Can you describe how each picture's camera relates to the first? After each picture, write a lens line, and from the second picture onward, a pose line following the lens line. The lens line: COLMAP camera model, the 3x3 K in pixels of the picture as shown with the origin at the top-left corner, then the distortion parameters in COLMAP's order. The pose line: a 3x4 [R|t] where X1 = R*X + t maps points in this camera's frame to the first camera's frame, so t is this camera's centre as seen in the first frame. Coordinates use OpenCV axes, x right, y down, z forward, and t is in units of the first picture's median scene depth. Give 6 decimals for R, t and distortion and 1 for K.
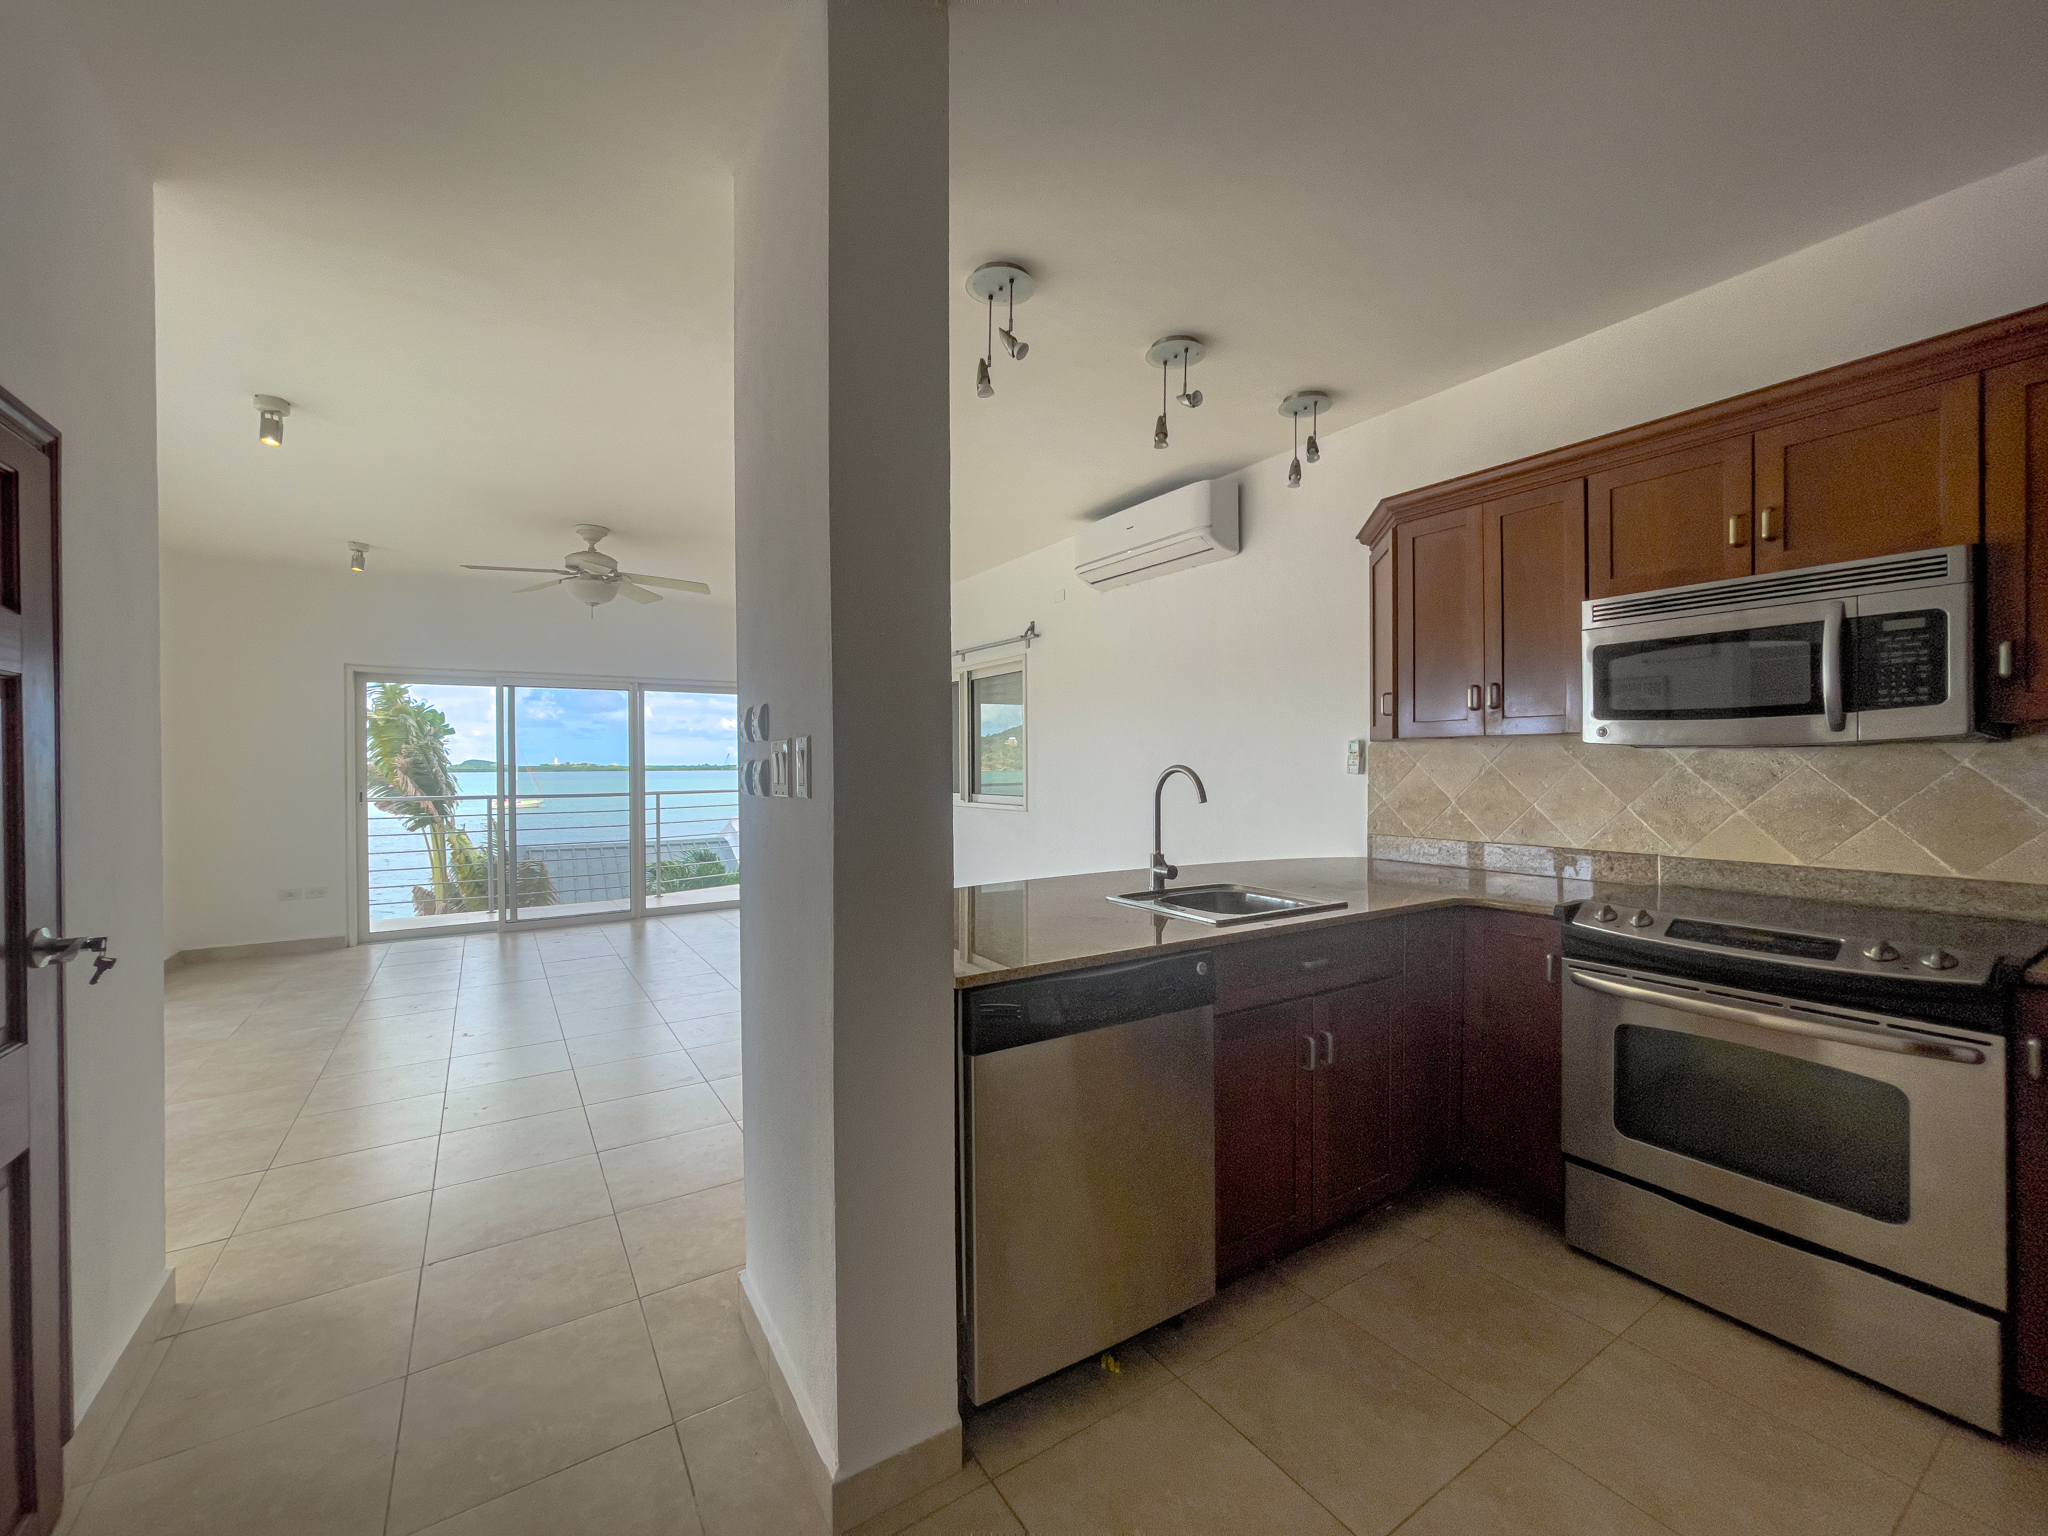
lens RADIAL K [[839.1, 0, 1026.0], [0, 839.1, 764.6], [0, 0, 1]] dist [-0.016980, 0.007254]
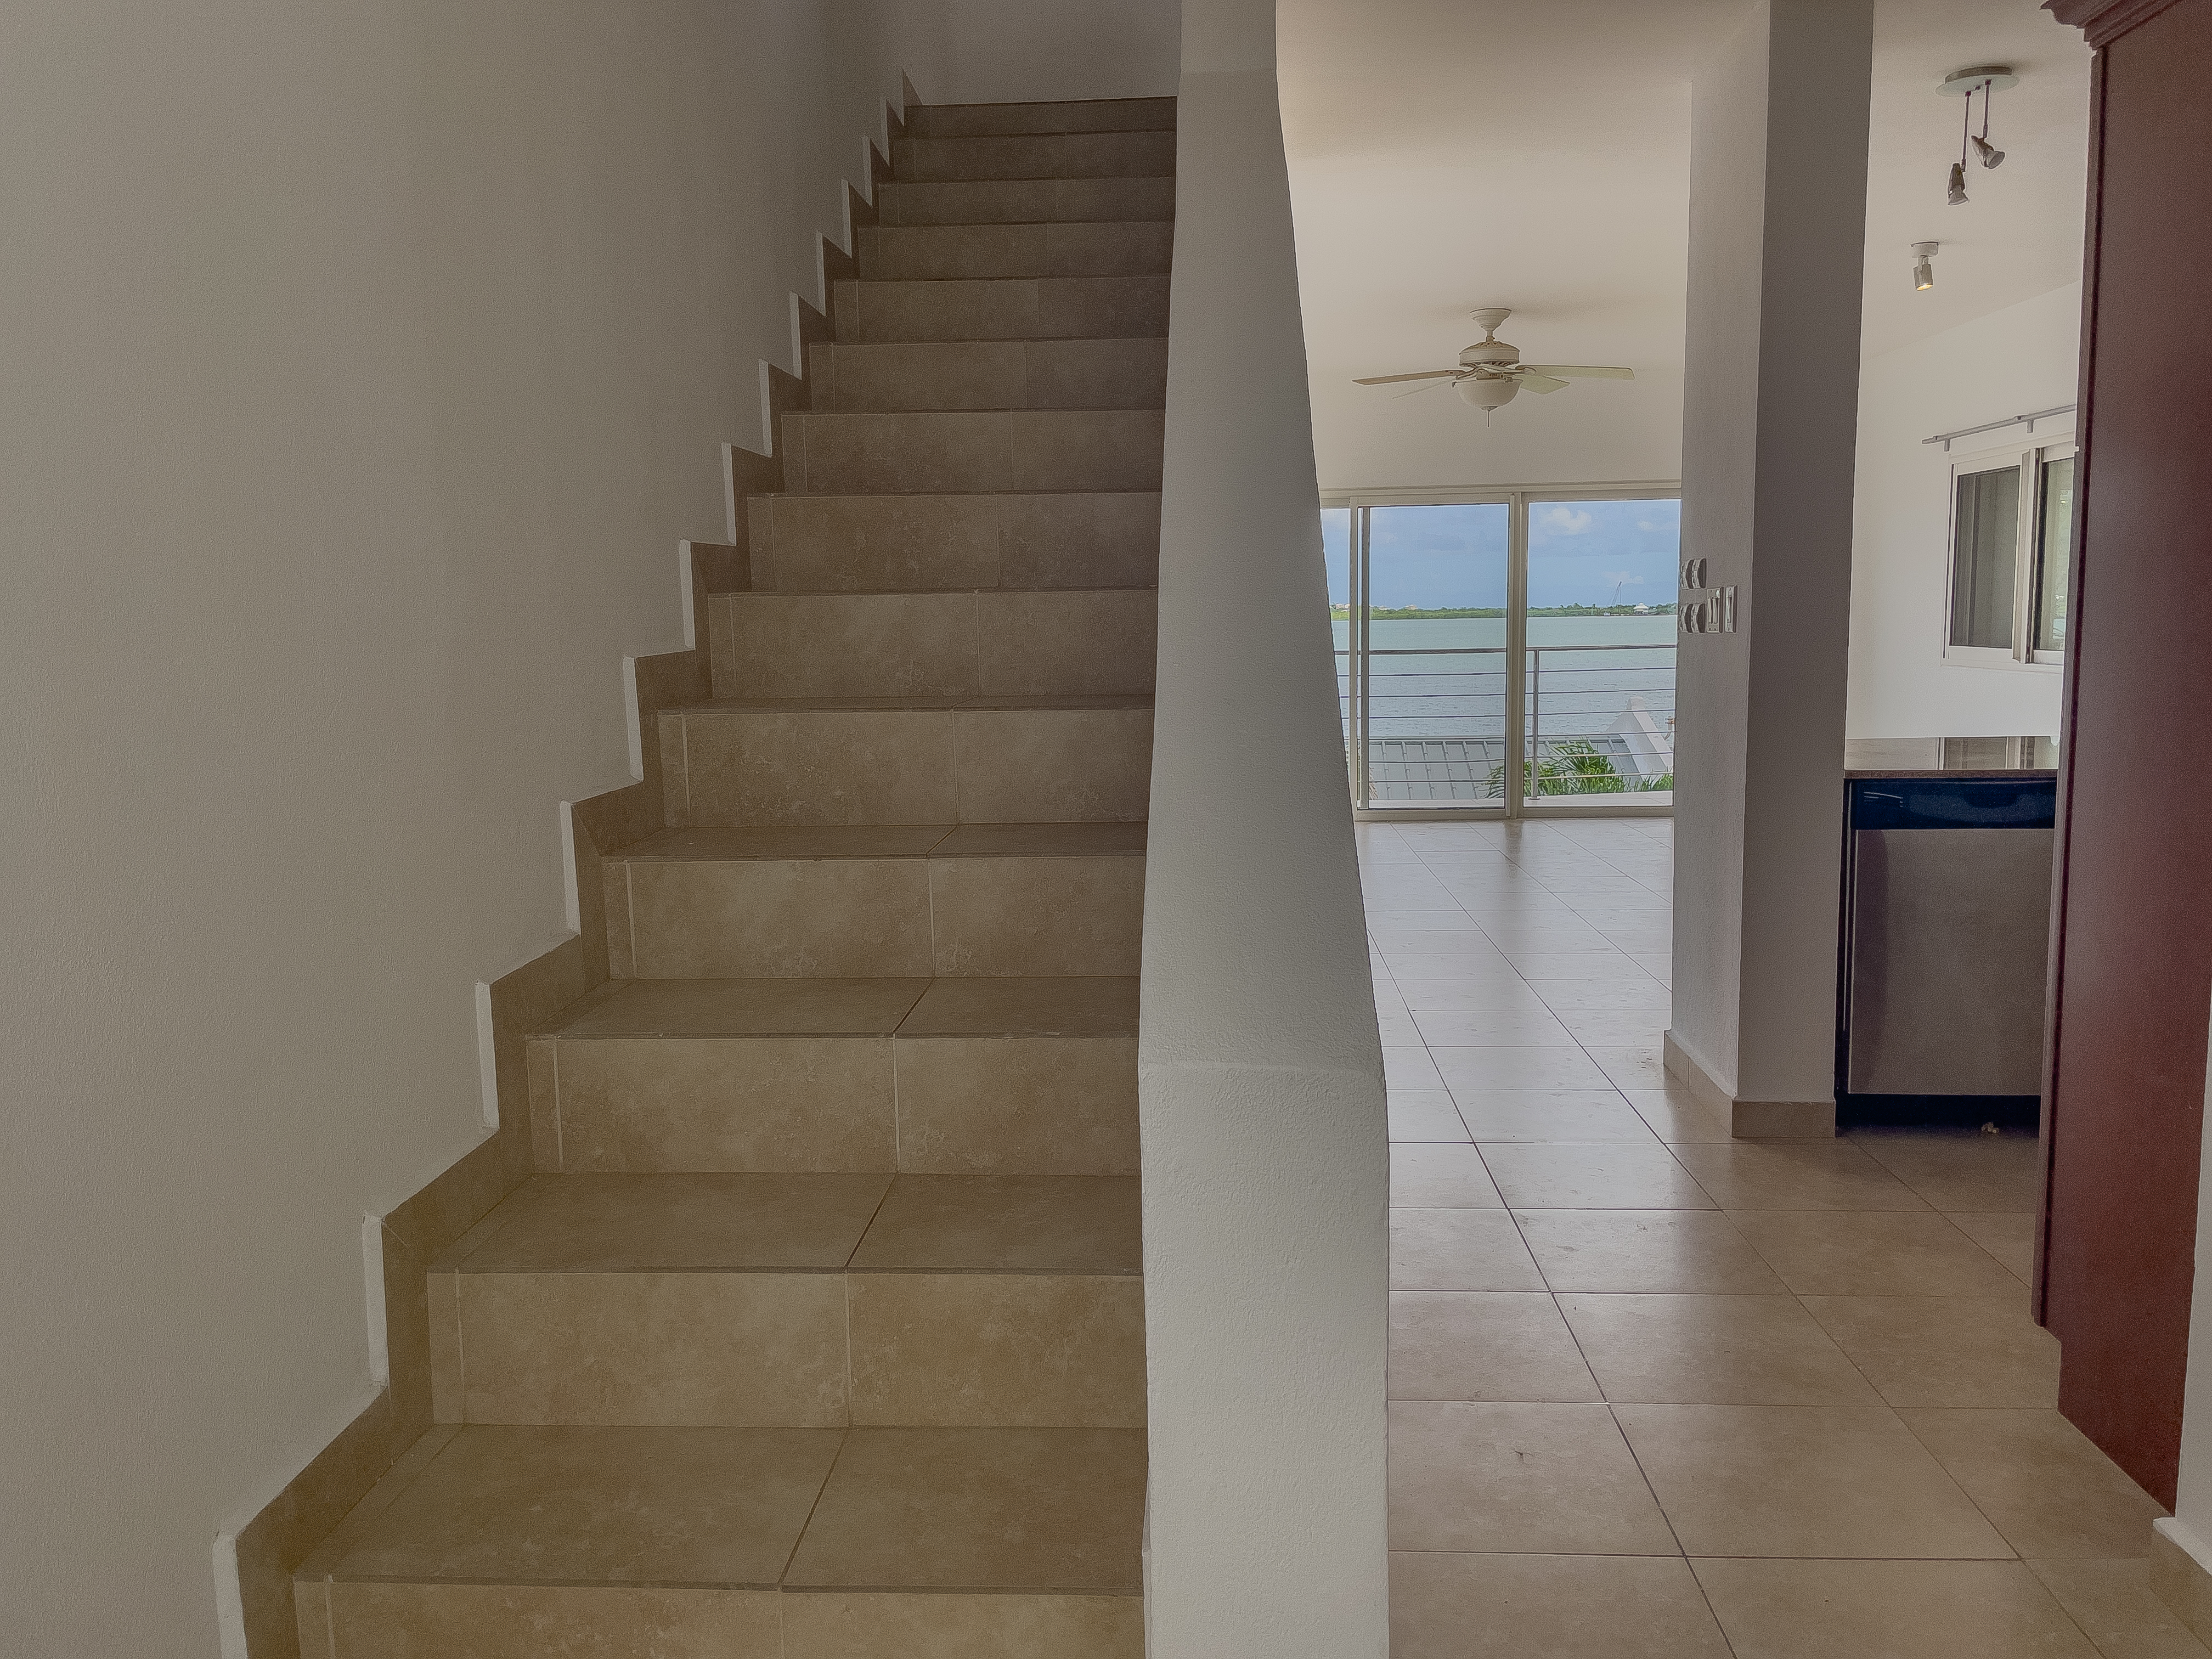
lens RADIAL K [[1683.6, 0, 1112.1], [0, 1683.6, 825.8], [0, 0, 1]] dist [0.041807, -0.000753]
pose [[0.806015, 0.064104, -0.588414, 0.369434], [0.013327, 0.991900, 0.126317, -0.005737], [0.591745, -0.109655, 0.798632, -1.194379]]
